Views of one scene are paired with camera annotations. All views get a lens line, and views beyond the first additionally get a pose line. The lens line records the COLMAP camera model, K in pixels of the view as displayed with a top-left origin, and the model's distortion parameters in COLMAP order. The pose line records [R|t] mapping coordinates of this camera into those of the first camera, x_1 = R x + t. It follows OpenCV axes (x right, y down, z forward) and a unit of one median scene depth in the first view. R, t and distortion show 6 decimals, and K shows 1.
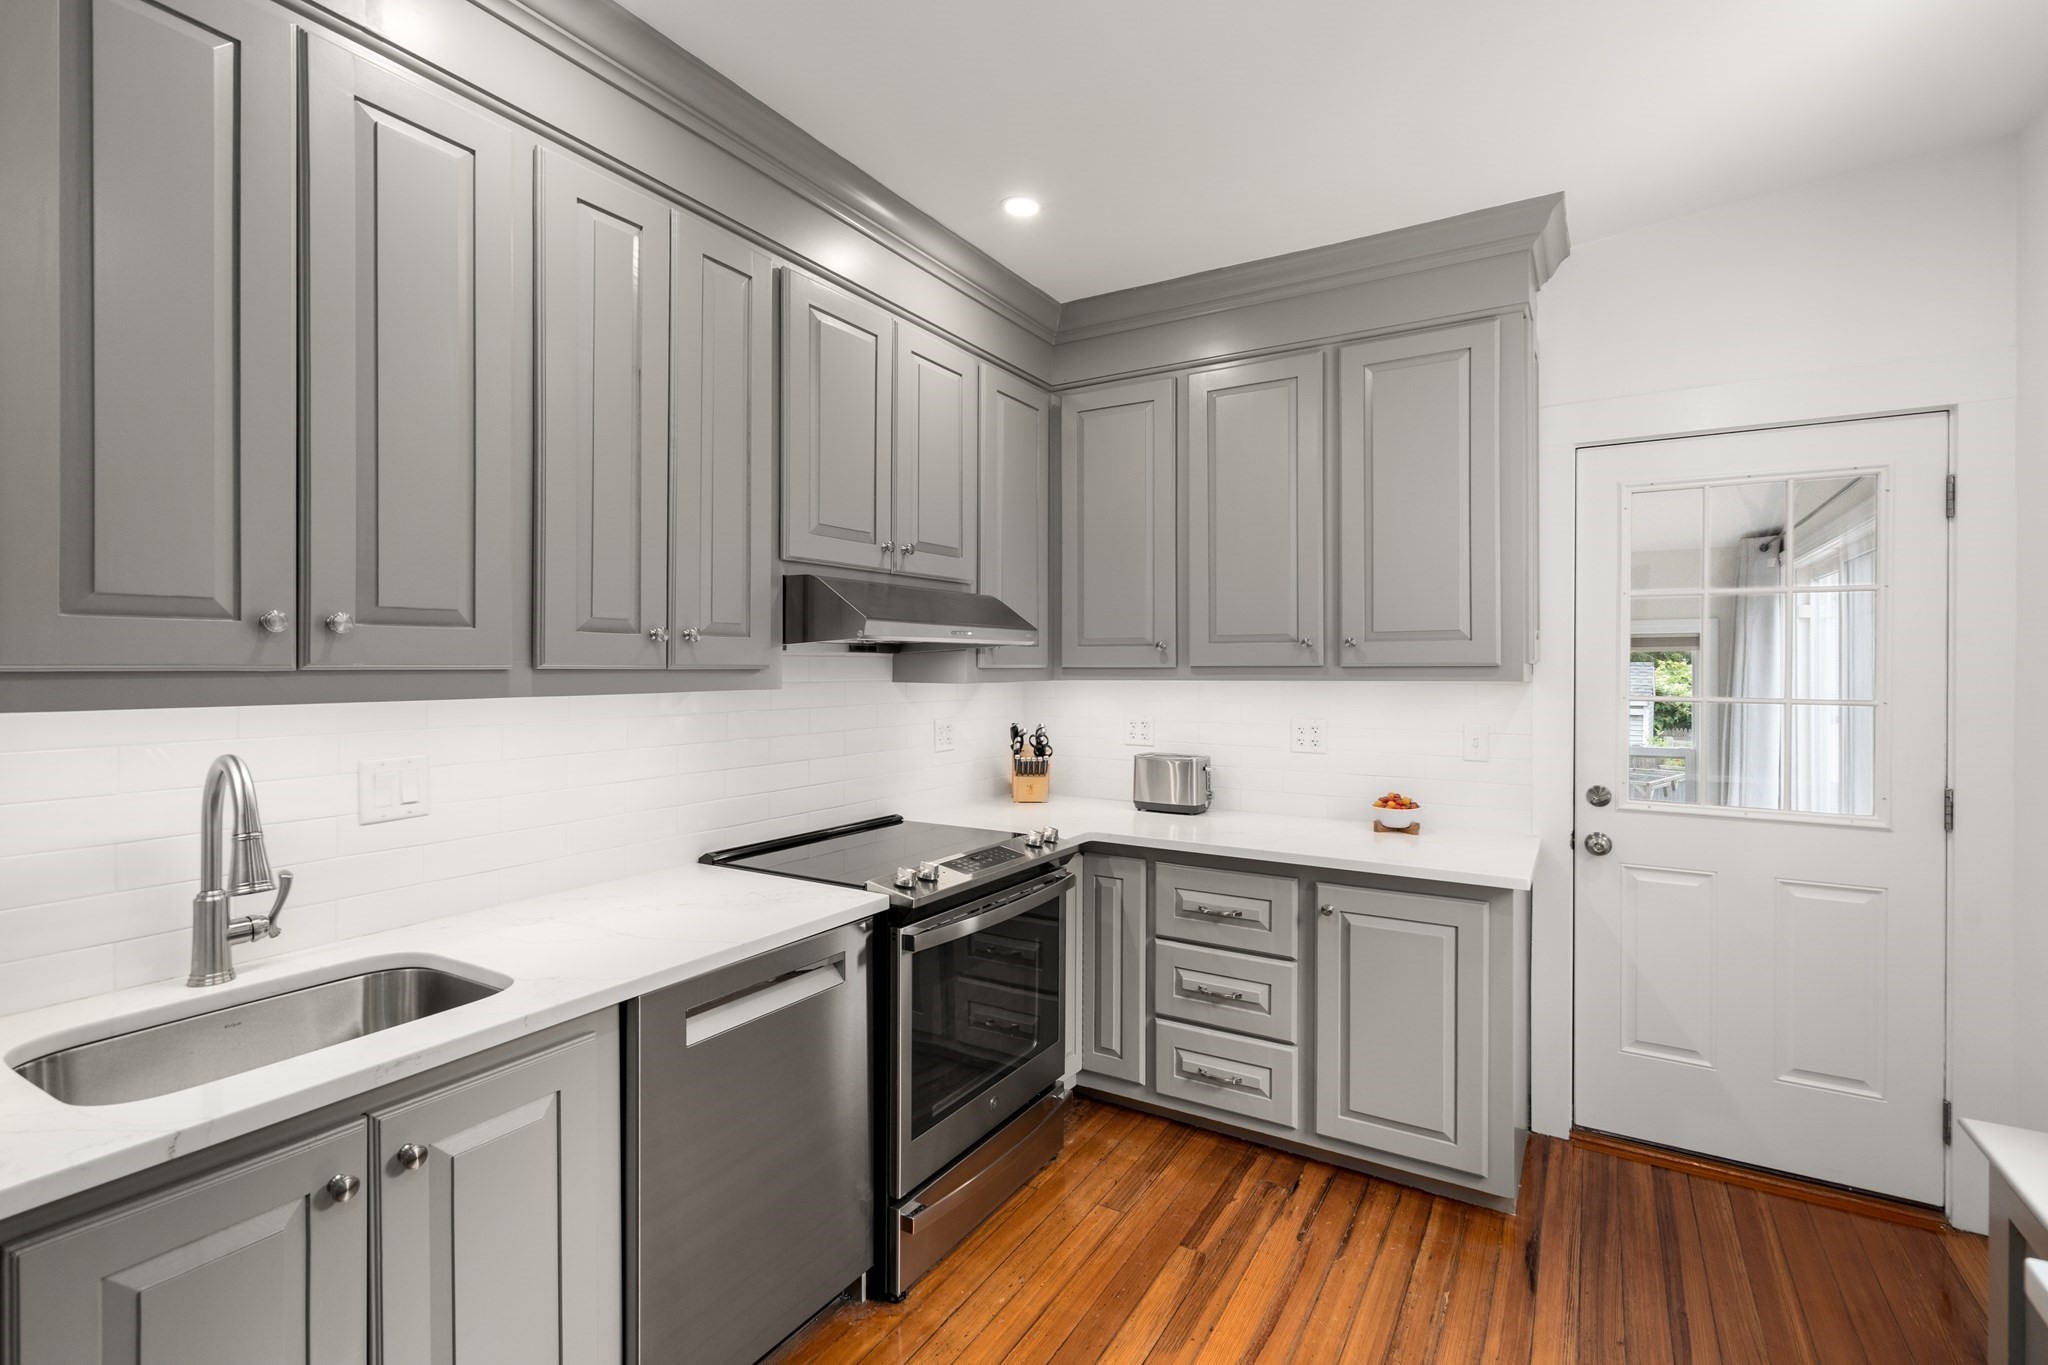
lens RADIAL K [[934.7, 0, 1028.9], [0, 934.7, 654.0], [0, 0, 1]] dist [-0.001035, 0.000014]
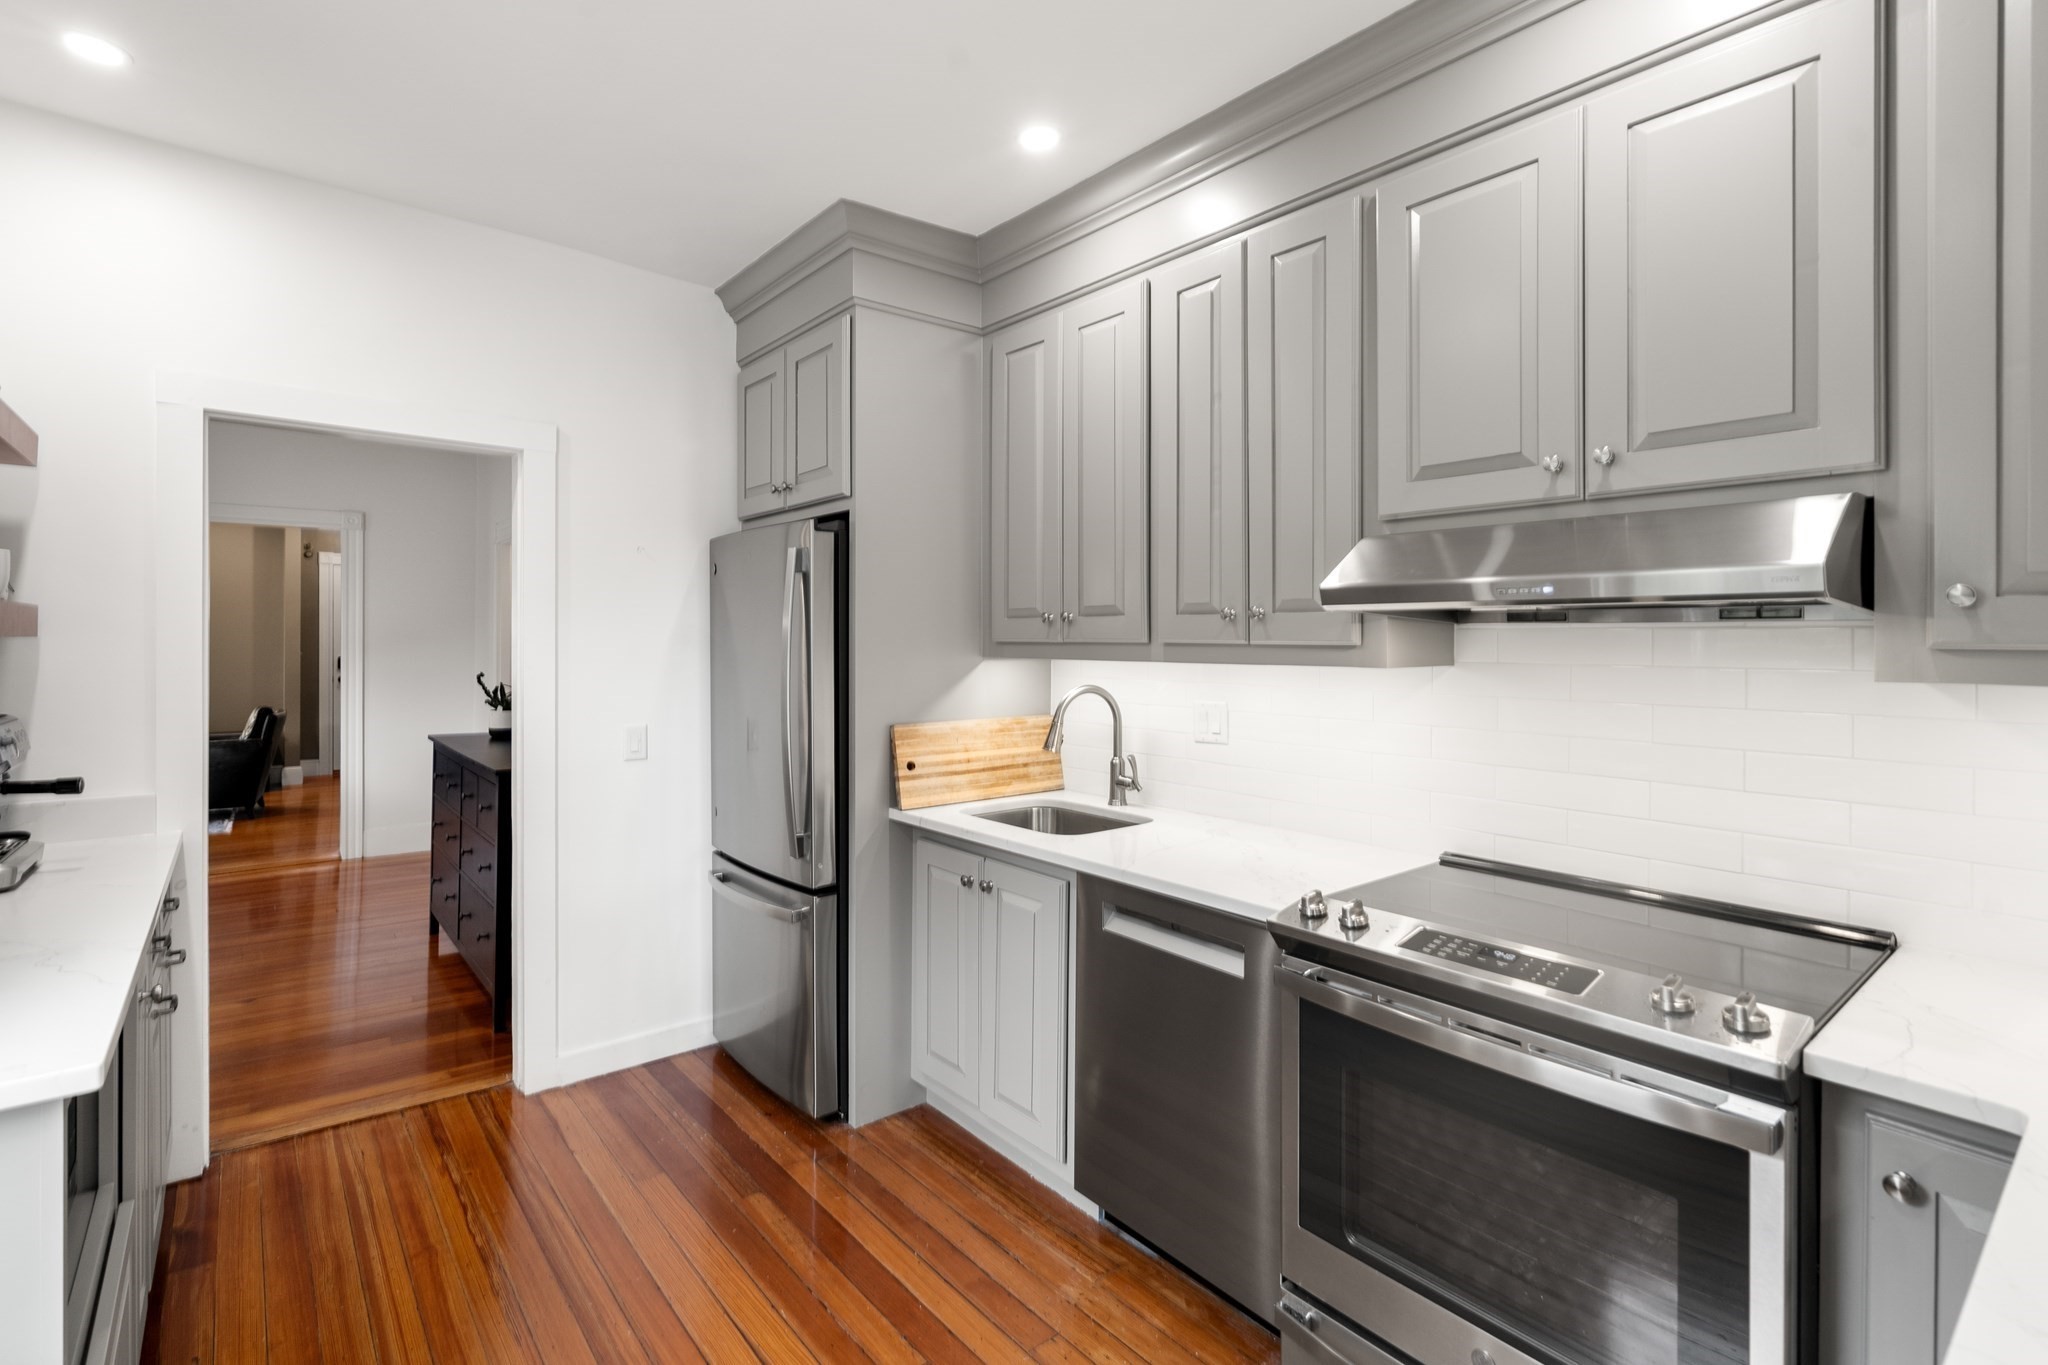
lens RADIAL K [[951.8, 0, 1016.1], [0, 951.8, 643.5], [0, 0, 1]] dist [-0.001730, -0.000088]
pose [[-0.338179, 0.000533, -0.941082, 0.631764], [0.000402, 1.000000, 0.000422, 0.011160], [0.941082, -0.000236, -0.338180, 0.905367]]
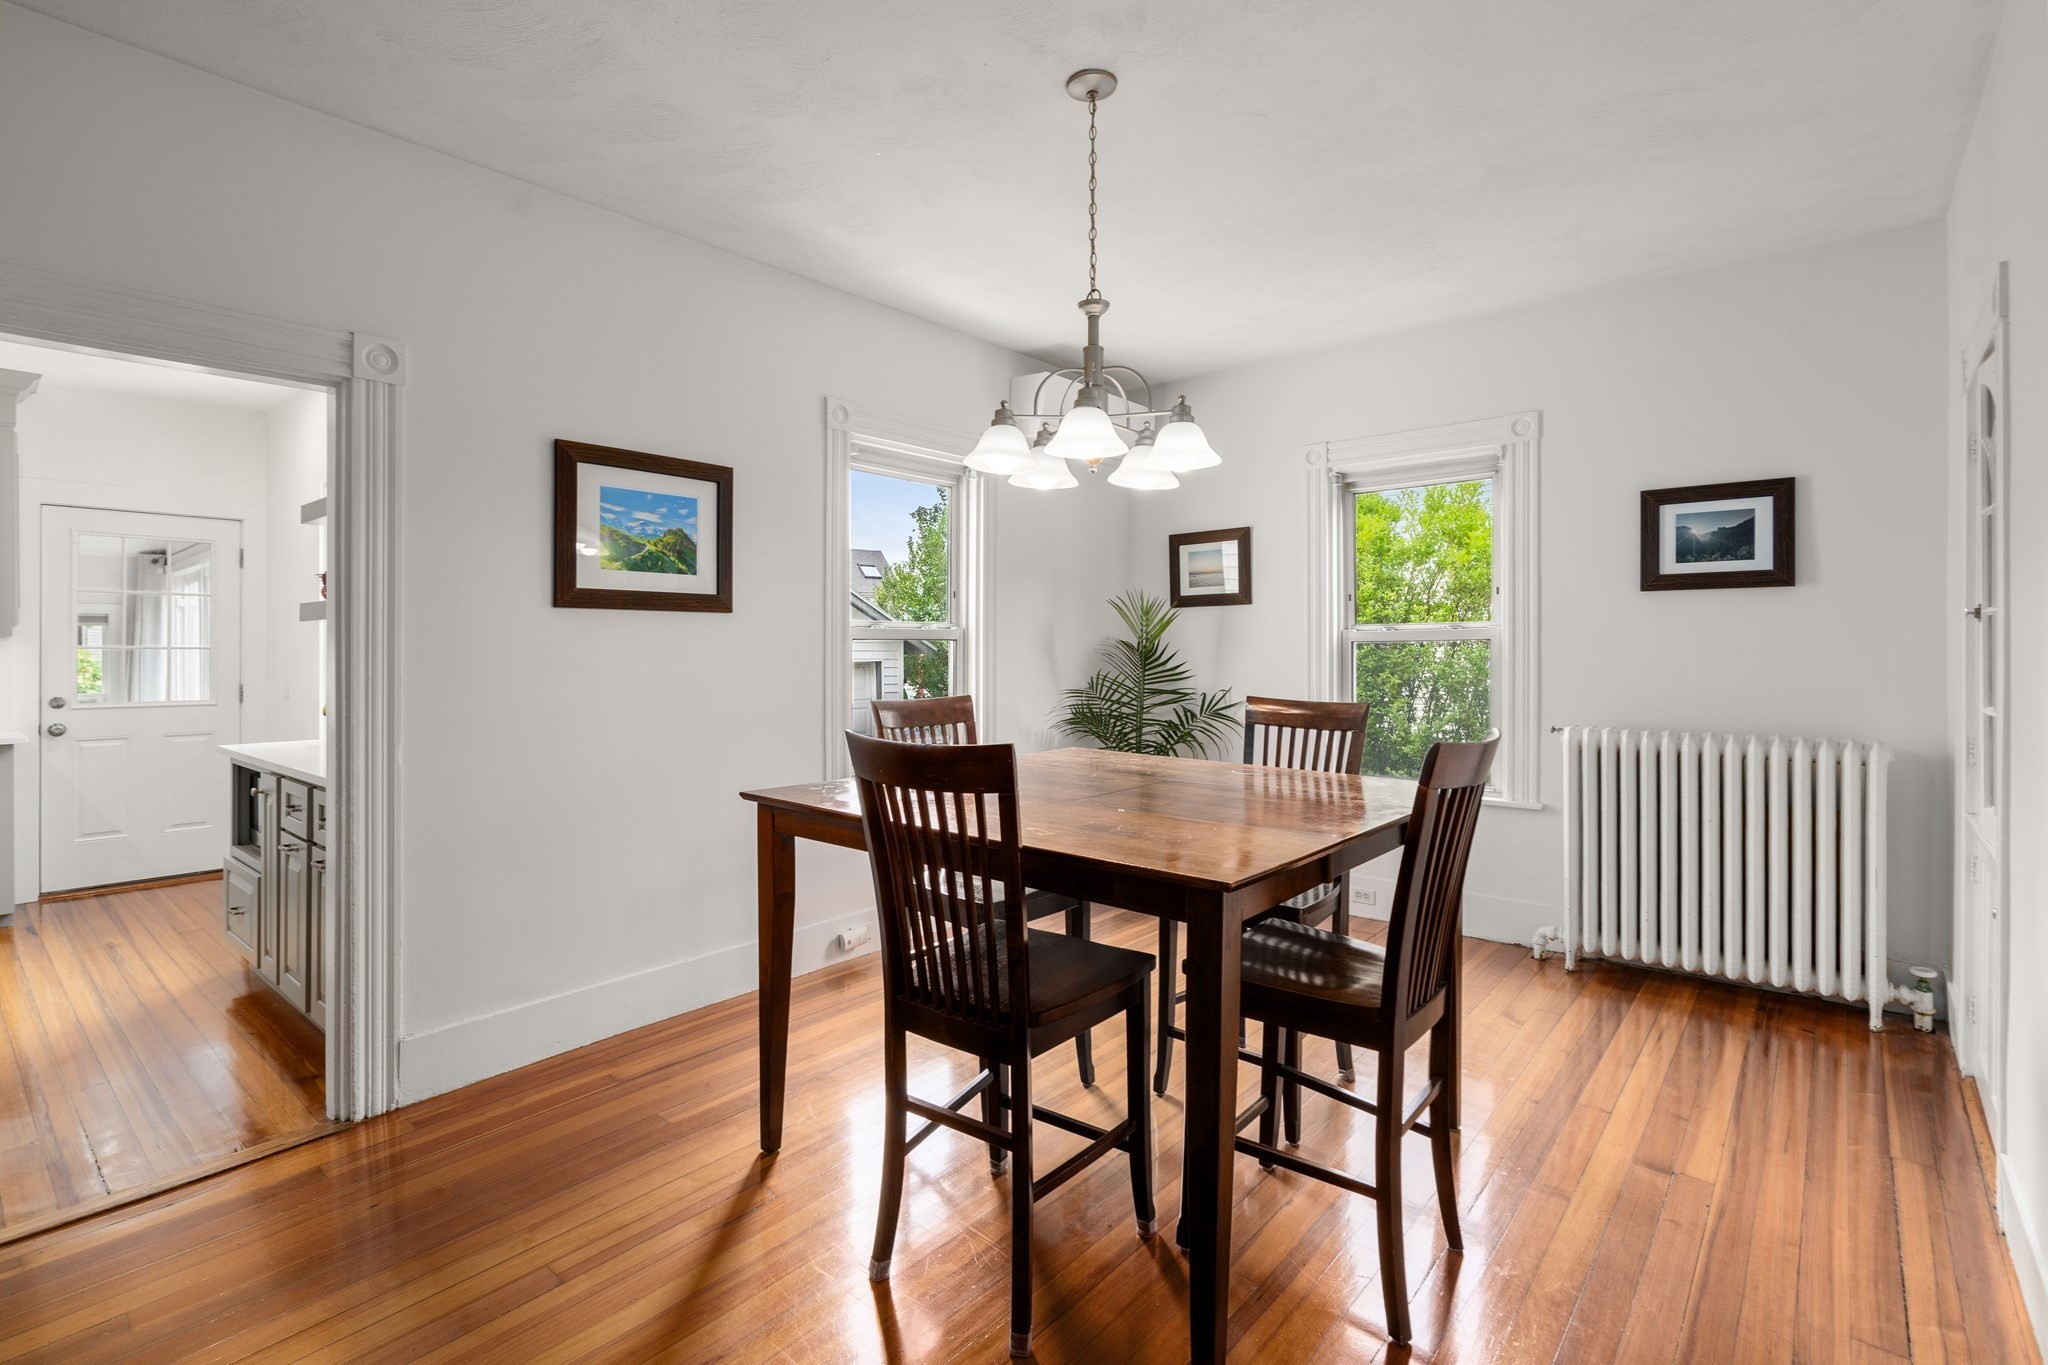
lens RADIAL K [[956.0, 0, 1050.9], [0, 956.0, 648.5], [0, 0, 1]] dist [-0.002822, -0.000814]
pose [[0.145698, -0.002468, 0.989326, -0.970885], [0.000597, 0.999997, 0.002406, 0.048222], [-0.989329, 0.000240, 0.145699, -1.215302]]
